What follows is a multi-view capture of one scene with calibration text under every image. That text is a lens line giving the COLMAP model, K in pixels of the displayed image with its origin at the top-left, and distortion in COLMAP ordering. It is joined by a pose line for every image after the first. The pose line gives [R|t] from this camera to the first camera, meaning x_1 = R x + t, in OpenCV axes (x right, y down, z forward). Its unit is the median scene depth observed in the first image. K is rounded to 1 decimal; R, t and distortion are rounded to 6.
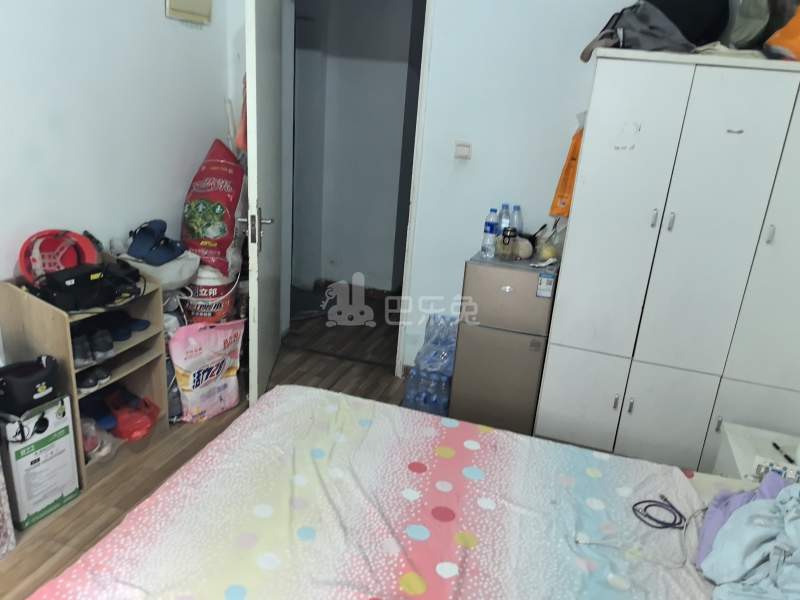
lens RADIAL K [[629.5, 0, 400.3], [0, 629.5, 301.4], [0, 0, 1]] dist [0.025685, -0.068319]
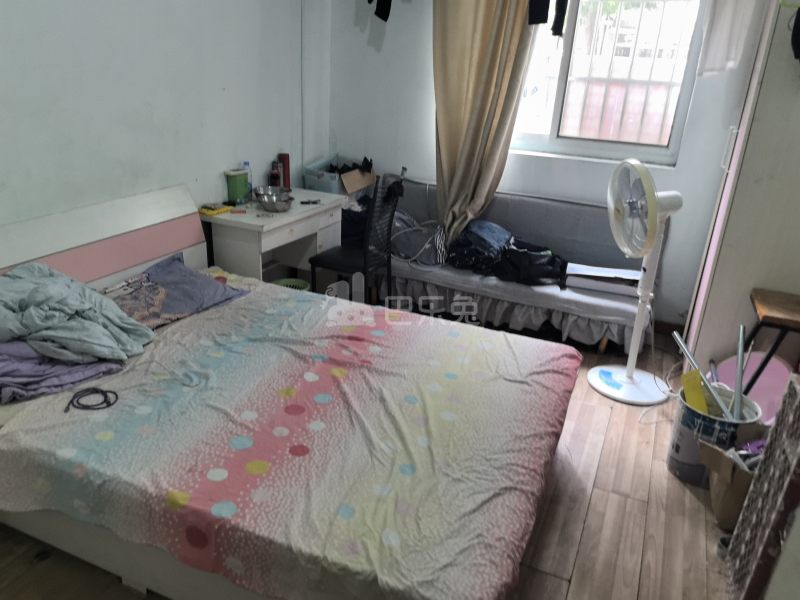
lens RADIAL K [[629.5, 0, 399.3], [0, 629.5, 301.5], [0, 0, 1]] dist [0.025685, -0.068319]
pose [[-0.987052, -0.156965, 0.033023, -0.120217], [-0.100153, 0.763918, 0.637494, -0.537481], [-0.125291, 0.625933, -0.769747, 1.650573]]
